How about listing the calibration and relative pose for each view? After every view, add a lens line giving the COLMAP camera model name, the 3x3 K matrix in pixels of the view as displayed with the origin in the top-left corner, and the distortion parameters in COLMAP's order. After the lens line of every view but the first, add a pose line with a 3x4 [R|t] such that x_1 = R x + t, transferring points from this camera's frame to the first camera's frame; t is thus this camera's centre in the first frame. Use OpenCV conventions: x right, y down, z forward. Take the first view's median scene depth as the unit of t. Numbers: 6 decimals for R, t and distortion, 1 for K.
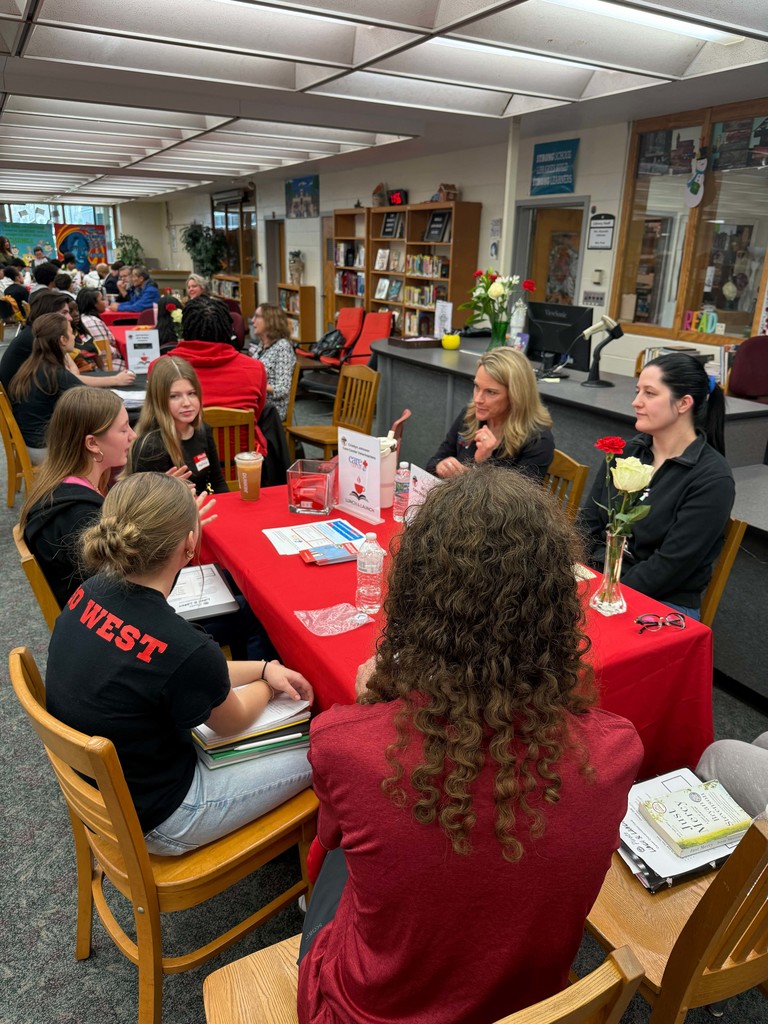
lens RADIAL K [[742.2, 0, 389.6], [0, 742.2, 509.4], [0, 0, 1]] dist [0.005201, -0.011045]
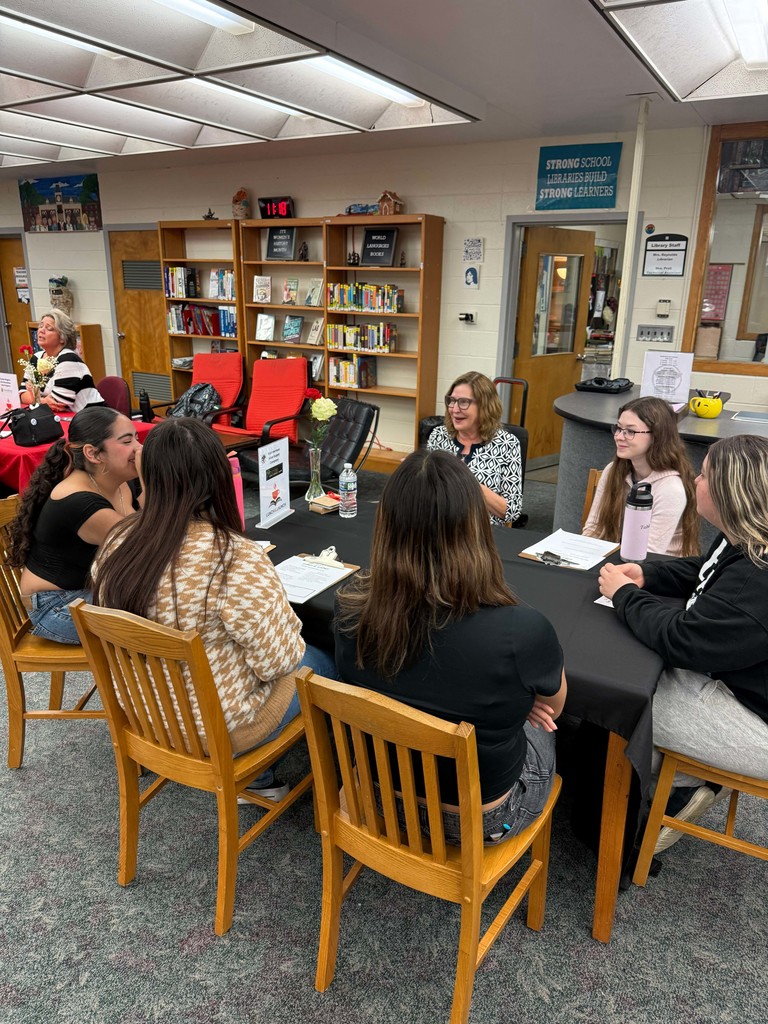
lens RADIAL K [[742.2, 0, 380.9], [0, 742.2, 515.5], [0, 0, 1]] dist [0.005201, -0.011045]
pose [[0.869674, -0.158406, 0.467520, -0.332800], [0.166146, 0.985786, 0.024943, -0.122879], [-0.464825, 0.055985, 0.883631, 0.328685]]
